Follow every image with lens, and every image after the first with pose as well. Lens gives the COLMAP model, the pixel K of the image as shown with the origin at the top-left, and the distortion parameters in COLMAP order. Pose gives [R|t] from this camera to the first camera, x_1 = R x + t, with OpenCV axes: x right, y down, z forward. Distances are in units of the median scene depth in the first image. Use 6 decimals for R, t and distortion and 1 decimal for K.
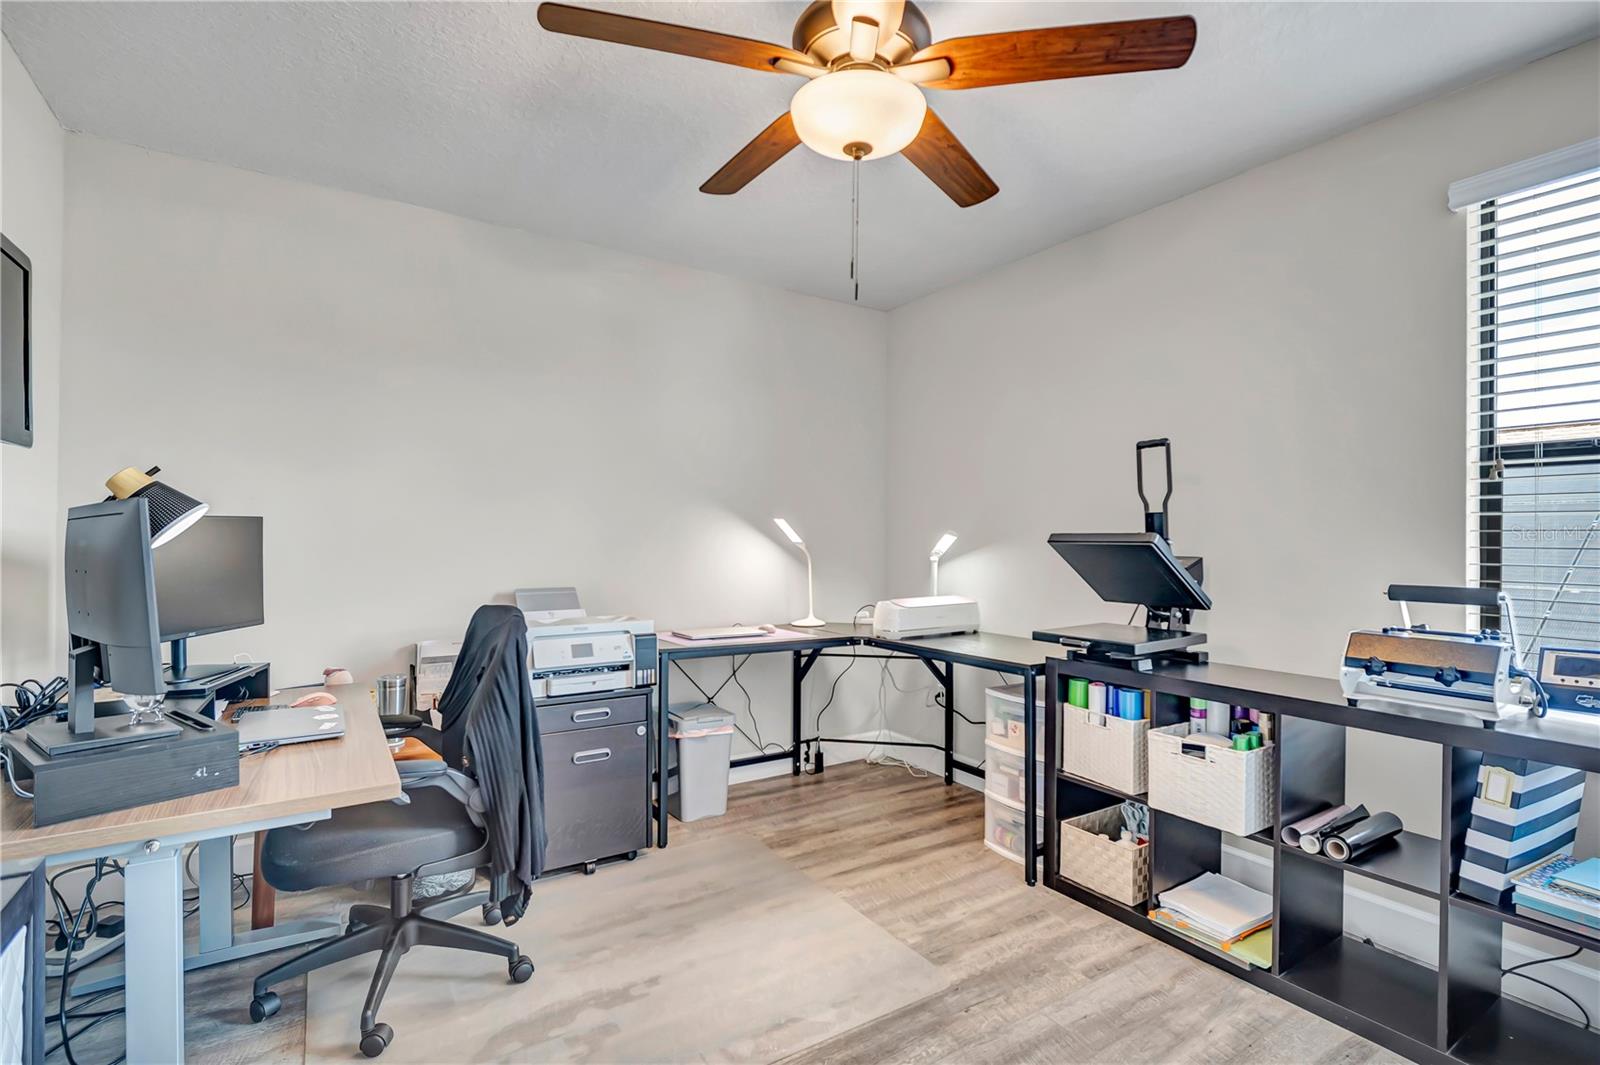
lens RADIAL K [[743.5, 0, 809.3], [0, 743.5, 537.9], [0, 0, 1]] dist [0.003357, -0.007906]
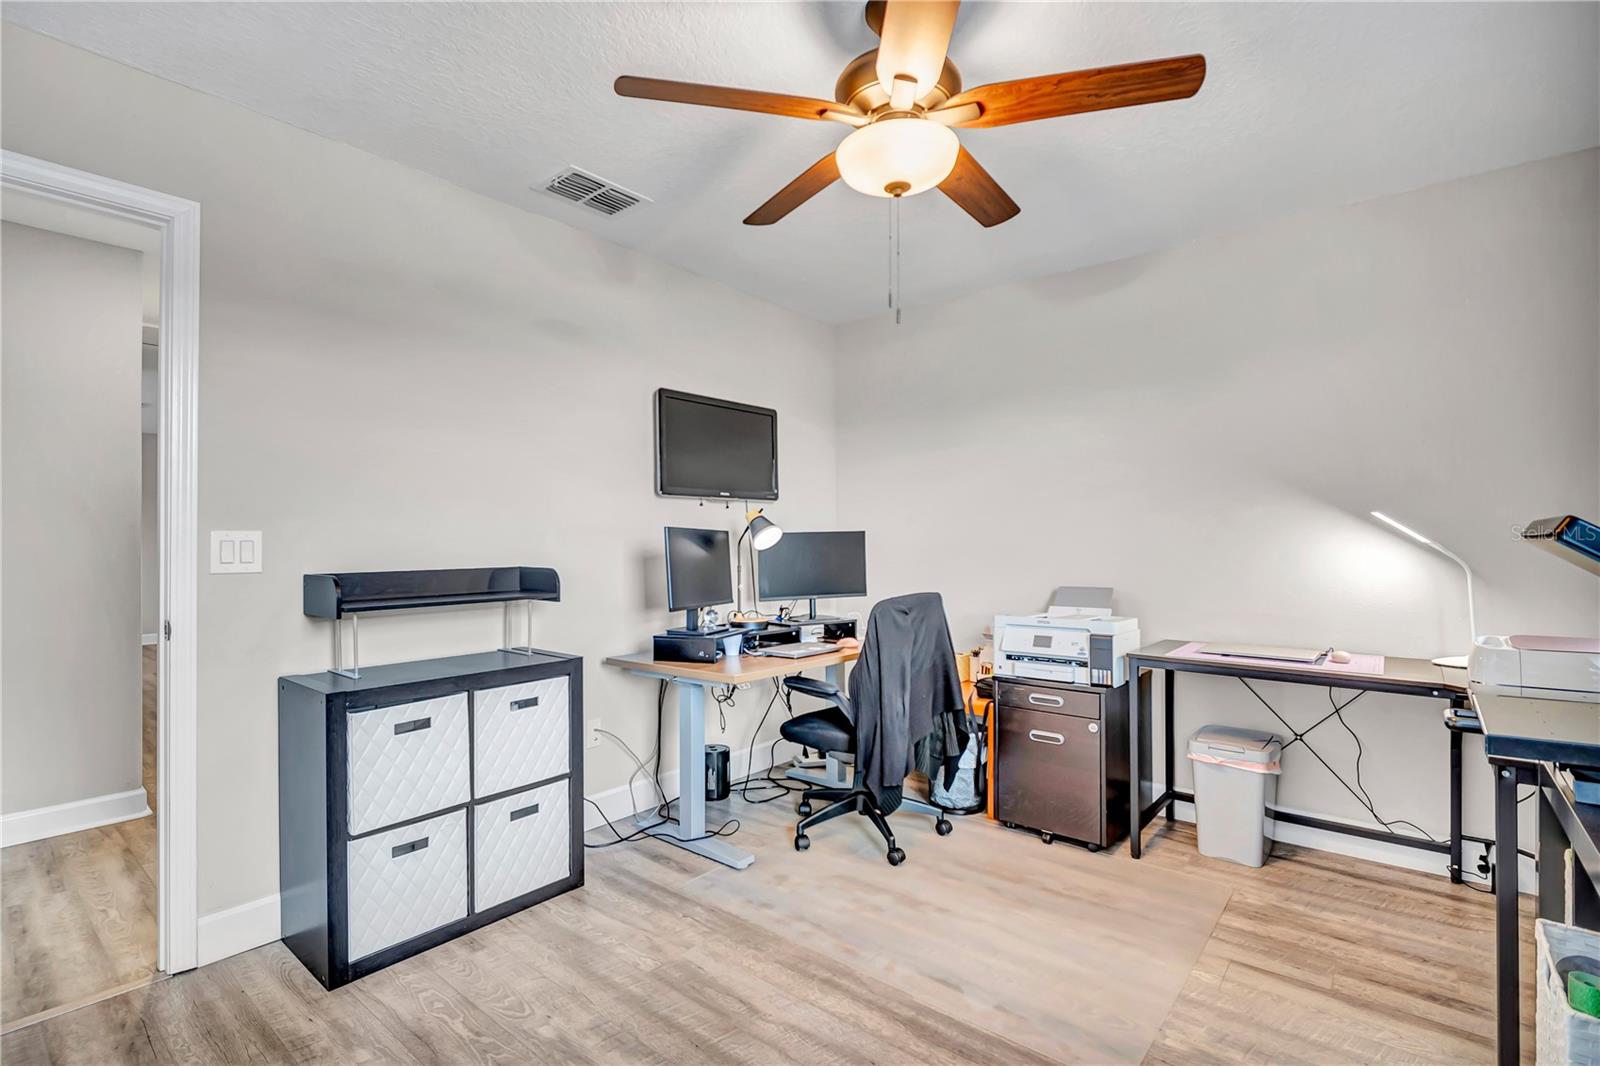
lens RADIAL K [[743.5, 0, 809.3], [0, 743.5, 538.4], [0, 0, 1]] dist [0.003357, -0.007906]
pose [[0.292362, -0.015470, -0.956183, 0.644909], [0.009958, 0.999864, -0.013132, 0.007643], [0.956256, -0.005683, 0.292476, 0.326712]]
